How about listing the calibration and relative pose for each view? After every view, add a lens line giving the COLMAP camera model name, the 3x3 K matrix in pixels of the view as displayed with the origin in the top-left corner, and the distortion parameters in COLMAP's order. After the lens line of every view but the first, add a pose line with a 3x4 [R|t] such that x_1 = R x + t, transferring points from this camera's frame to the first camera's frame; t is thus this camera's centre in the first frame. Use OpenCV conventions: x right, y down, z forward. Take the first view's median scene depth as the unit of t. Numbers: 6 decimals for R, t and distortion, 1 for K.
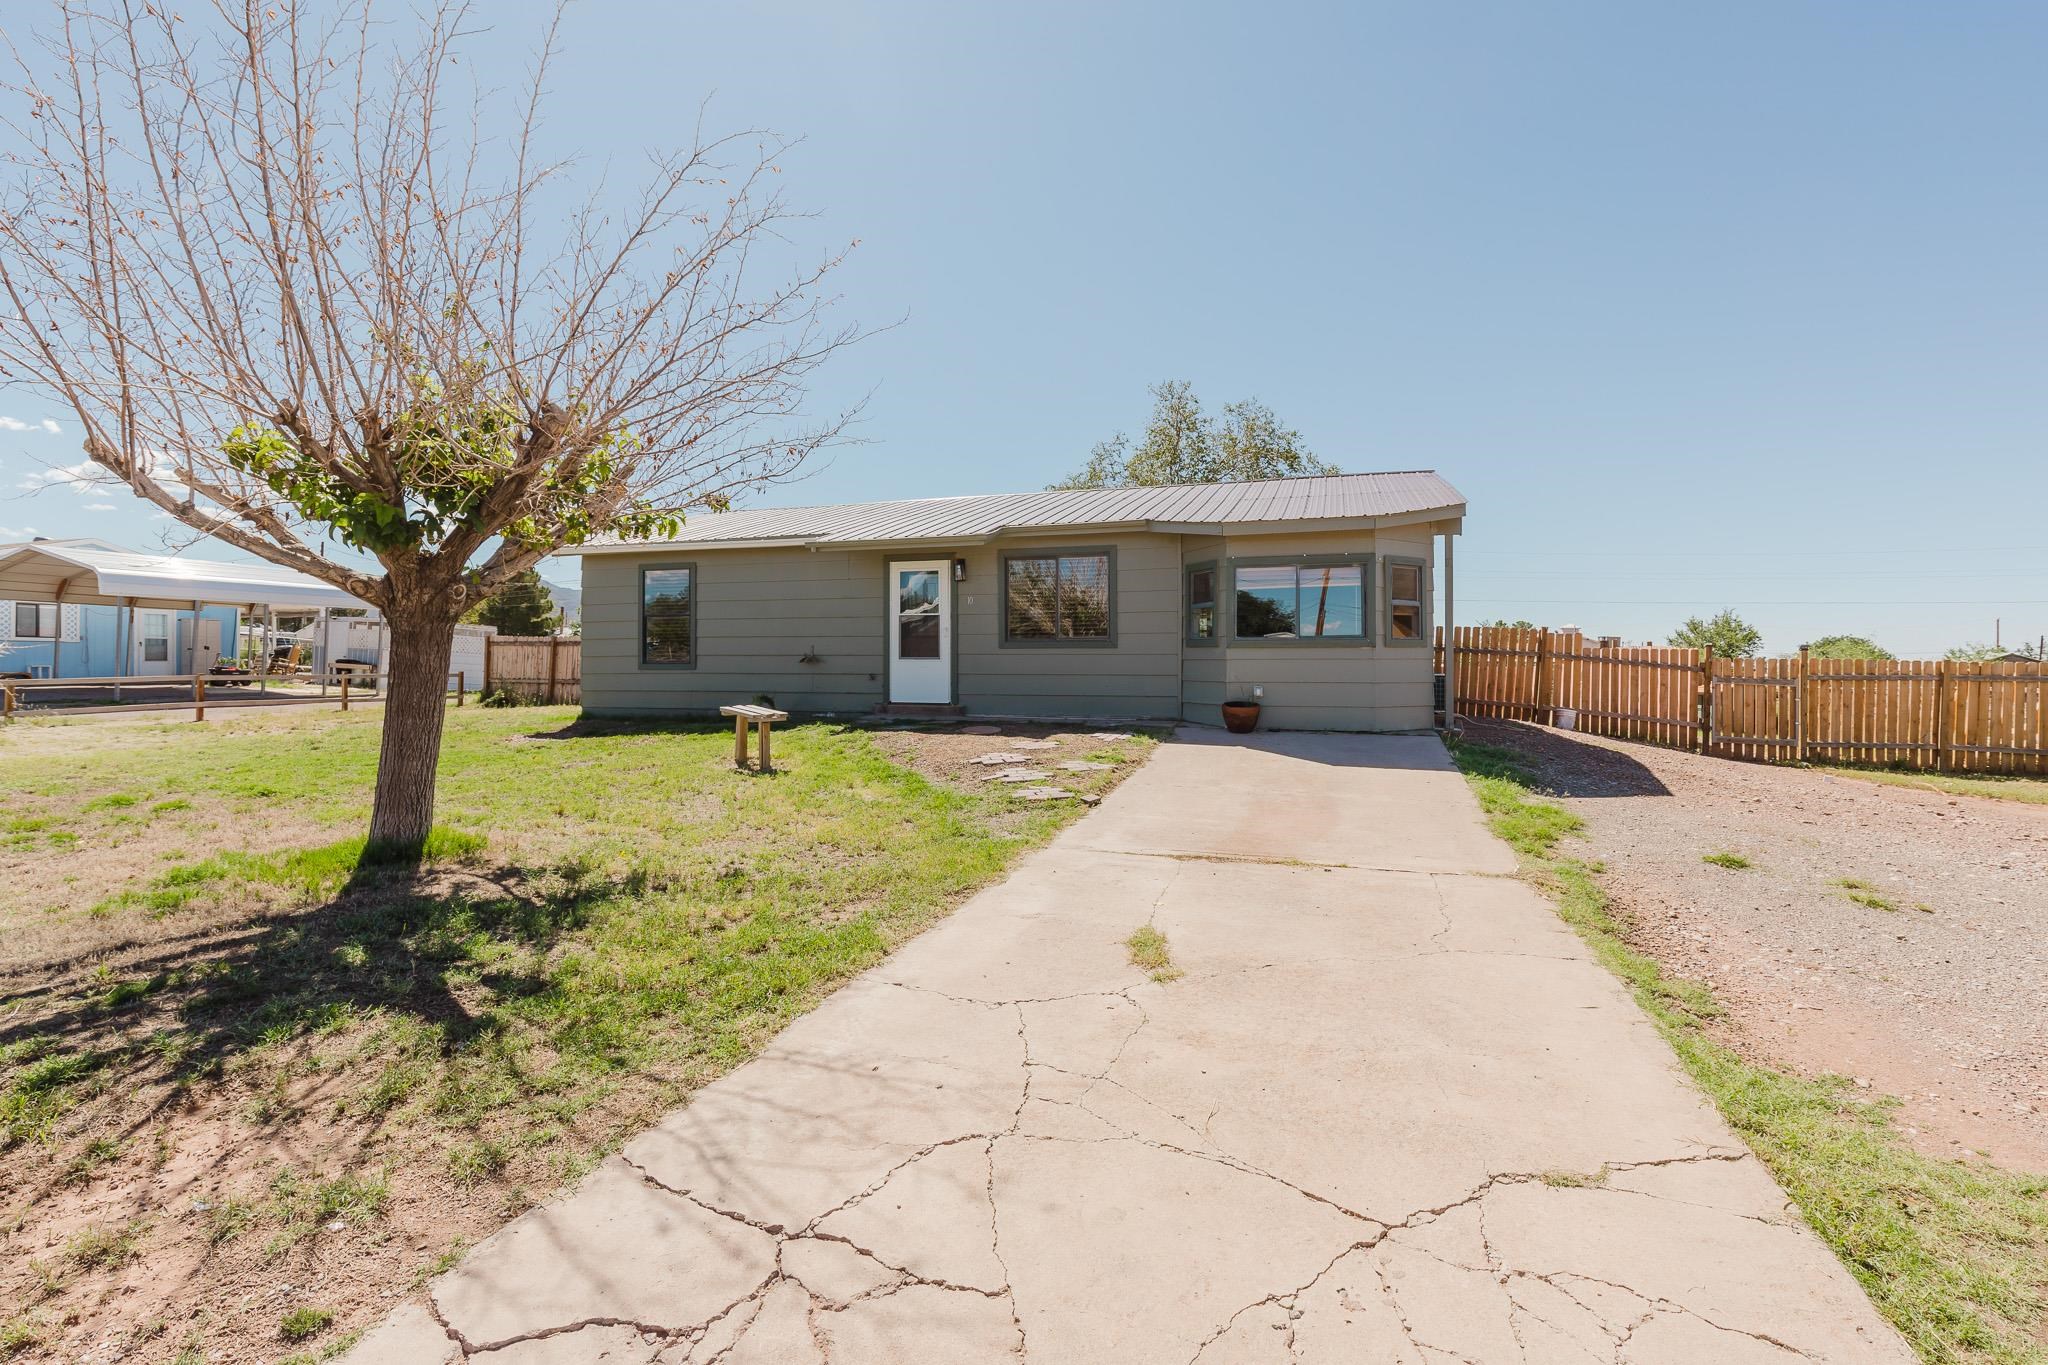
lens RADIAL K [[914.9, 0, 1028.5], [0, 914.9, 685.3], [0, 0, 1]] dist [0.000657, -0.000042]
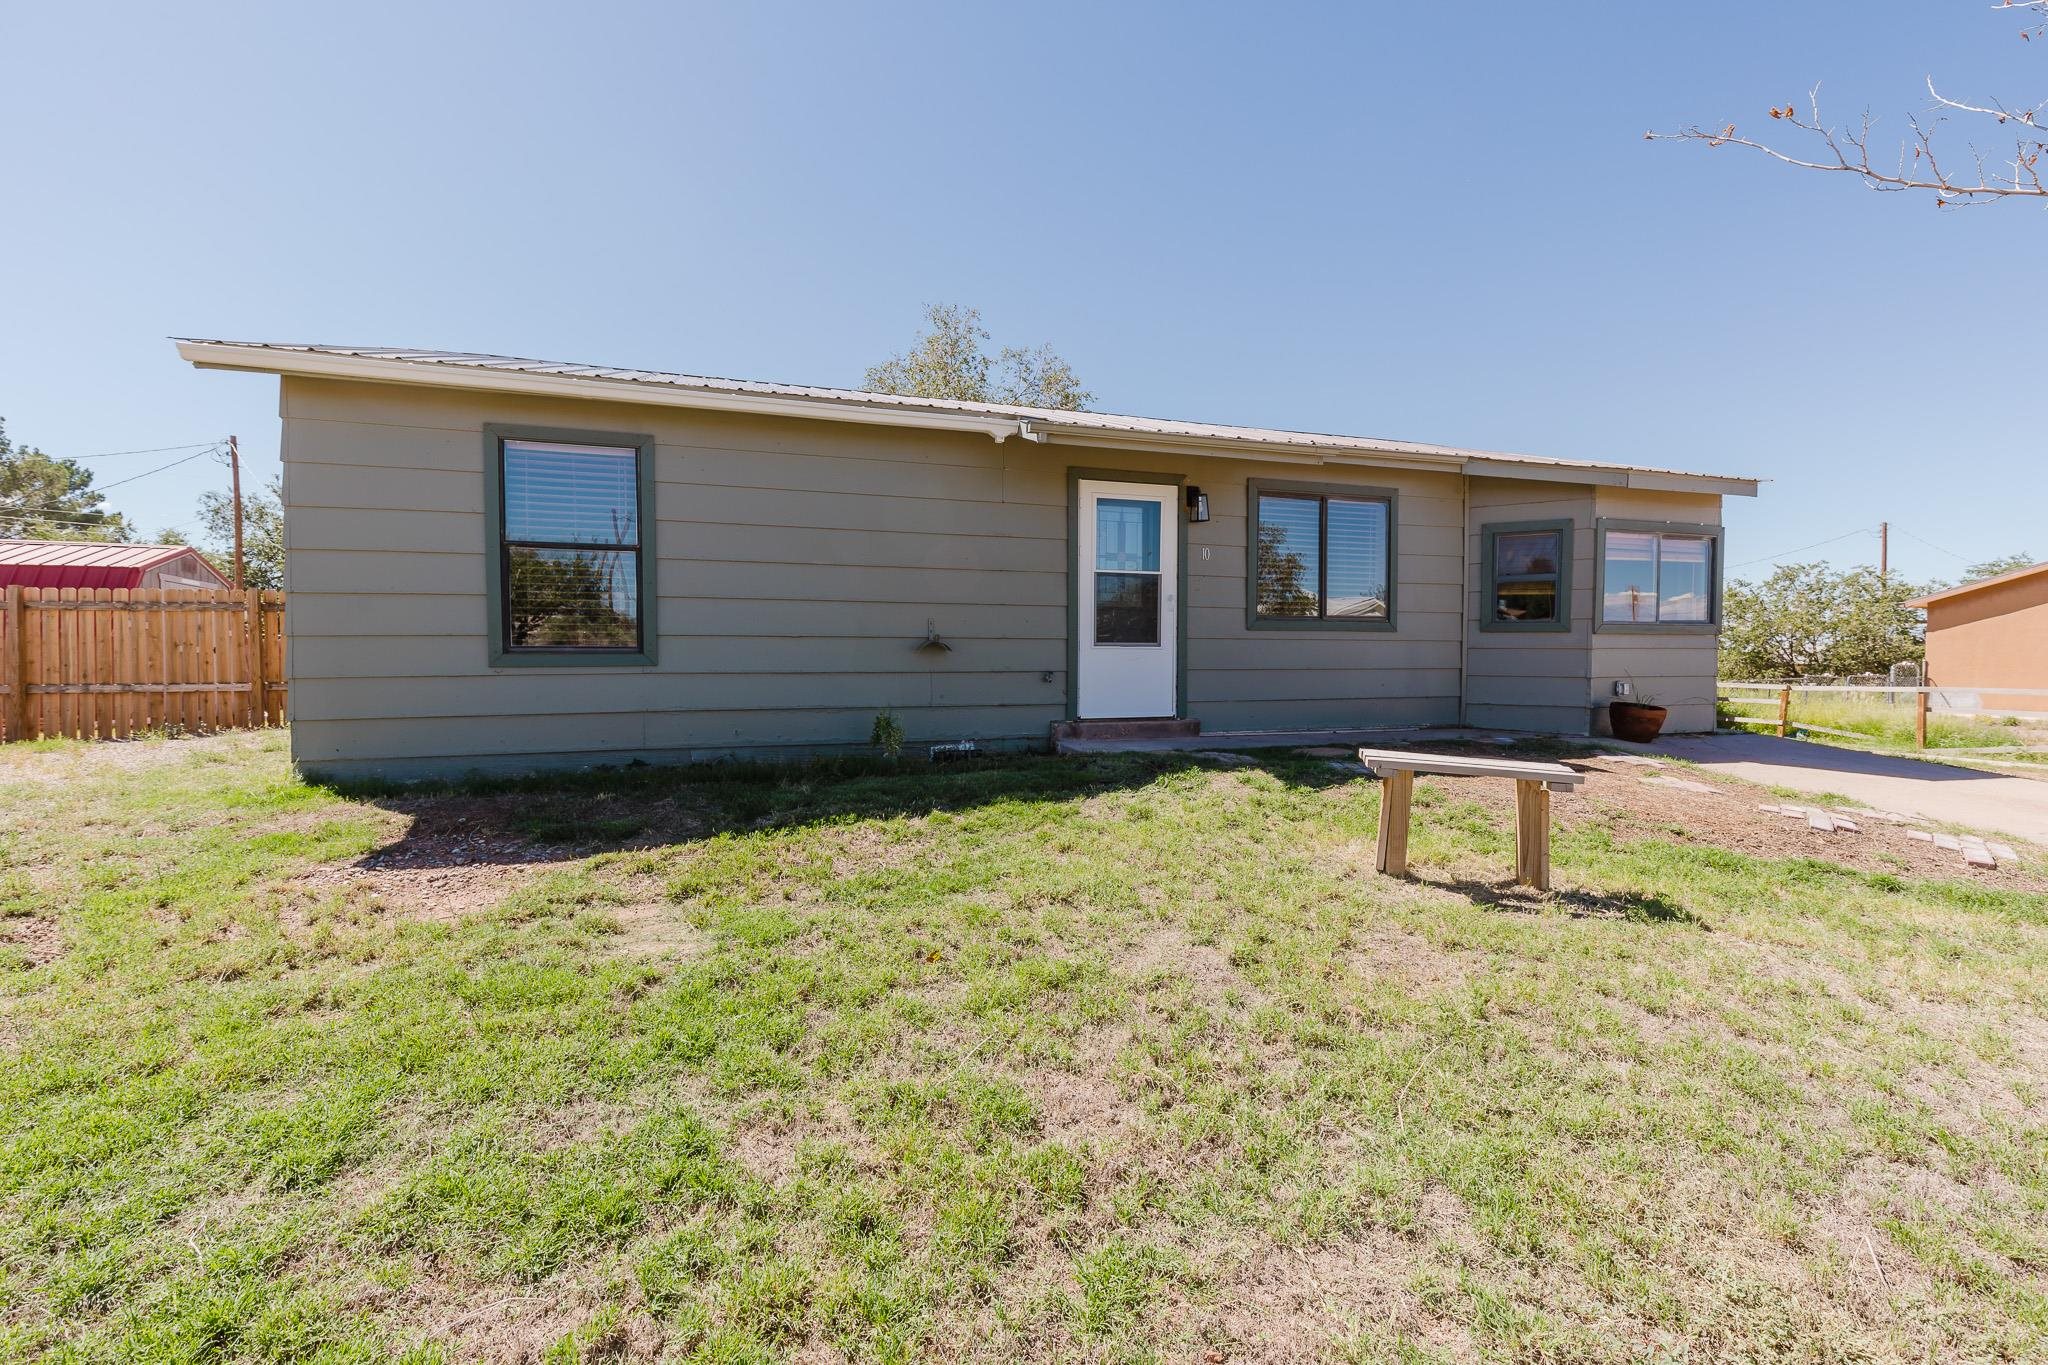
lens RADIAL K [[914.9, 0, 1028.5], [0, 914.9, 685.3], [0, 0, 1]] dist [0.000657, -0.000042]
pose [[0.795384, -0.022195, 0.605699, -0.541231], [0.013597, 0.999731, 0.018778, -0.014896], [-0.605953, -0.006700, 0.795472, 0.561236]]
